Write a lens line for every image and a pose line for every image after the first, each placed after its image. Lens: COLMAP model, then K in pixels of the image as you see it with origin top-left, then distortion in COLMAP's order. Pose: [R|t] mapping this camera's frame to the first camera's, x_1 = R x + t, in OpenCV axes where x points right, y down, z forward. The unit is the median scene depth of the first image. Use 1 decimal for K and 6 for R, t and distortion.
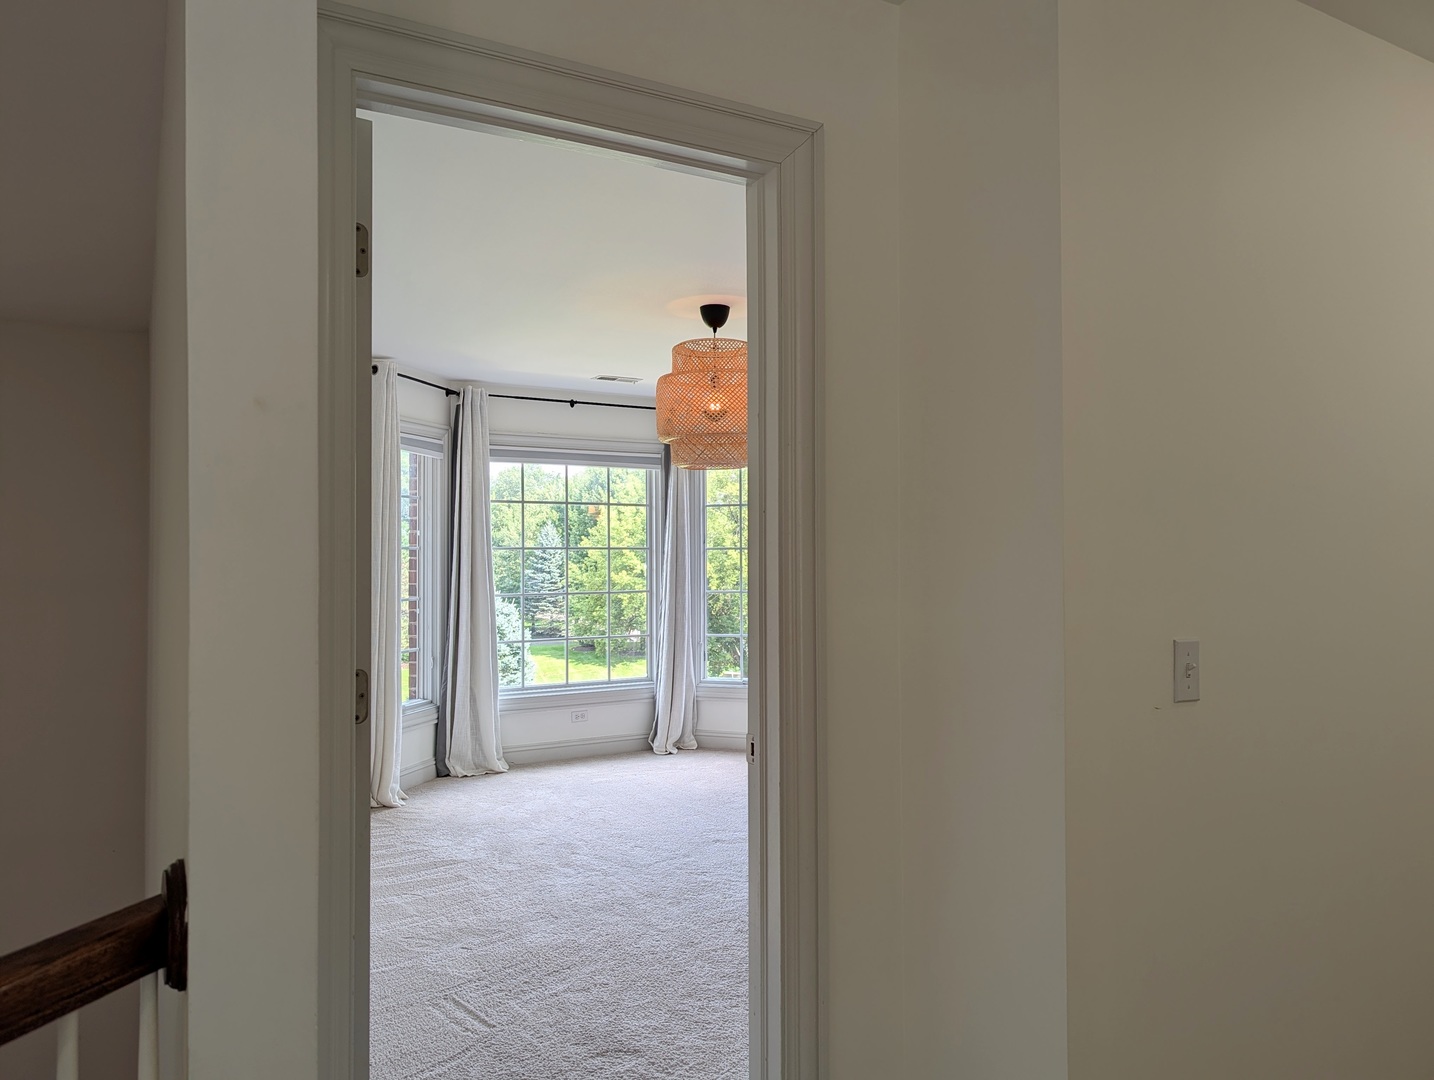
lens RADIAL K [[1013.8, 0, 719.1], [0, 1013.8, 550.9], [0, 0, 1]] dist [-0.002072, -0.005309]
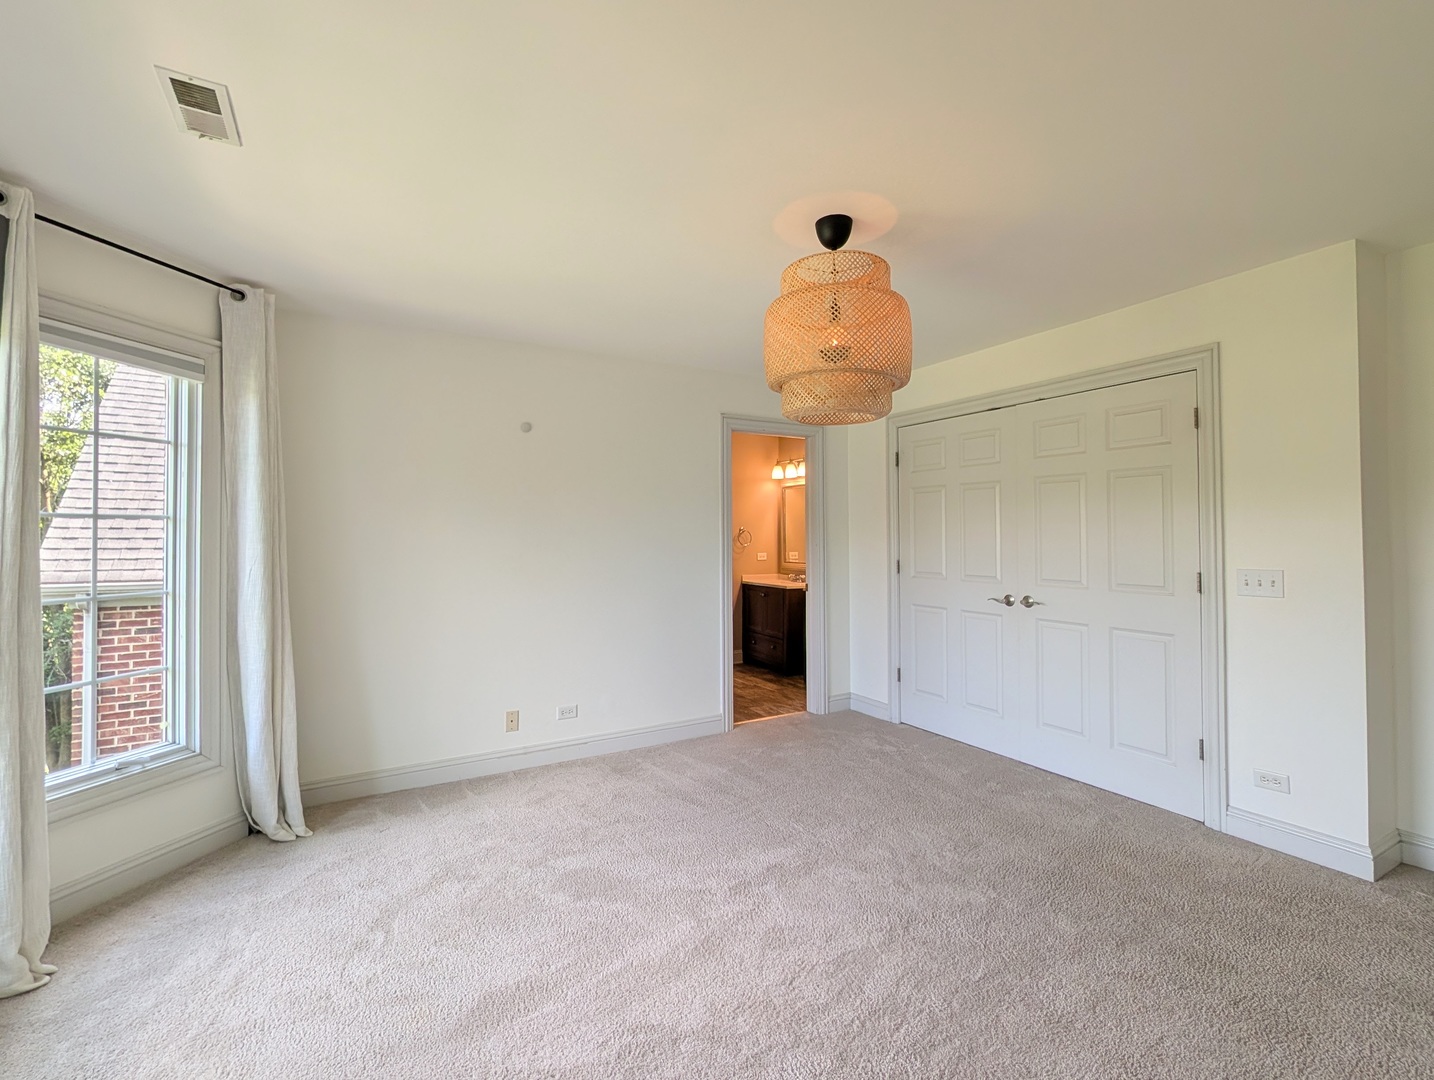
lens RADIAL K [[655.2, 0, 715.6], [0, 655.2, 526.3], [0, 0, 1]] dist [-0.012415, 0.002279]
pose [[-0.016113, 0.017006, 0.999726, -0.366210], [-0.005898, 0.999836, -0.017103, 0.007811], [-0.999853, -0.006172, -0.016010, 0.776556]]
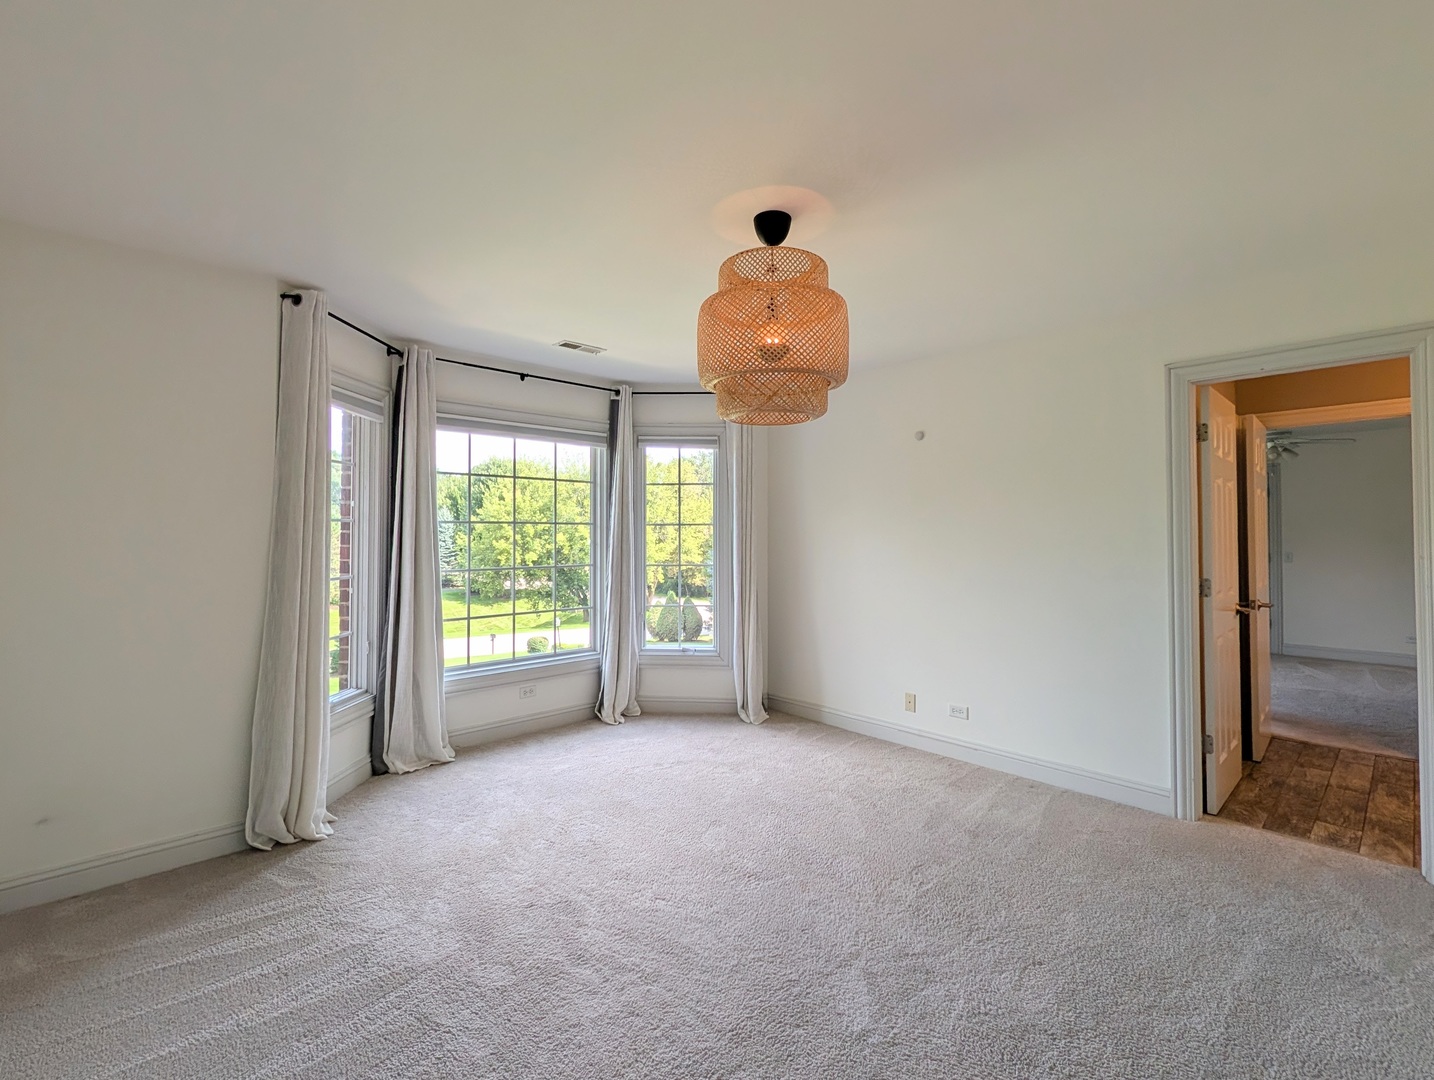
lens RADIAL K [[655.2, 0, 717.6], [0, 655.2, 524.8], [0, 0, 1]] dist [-0.012415, 0.002279]
pose [[0.973658, 0.009248, 0.227825, -0.111846], [-0.008284, 0.999952, -0.005187, 0.001645], [-0.227862, 0.003163, 0.973688, 0.358793]]
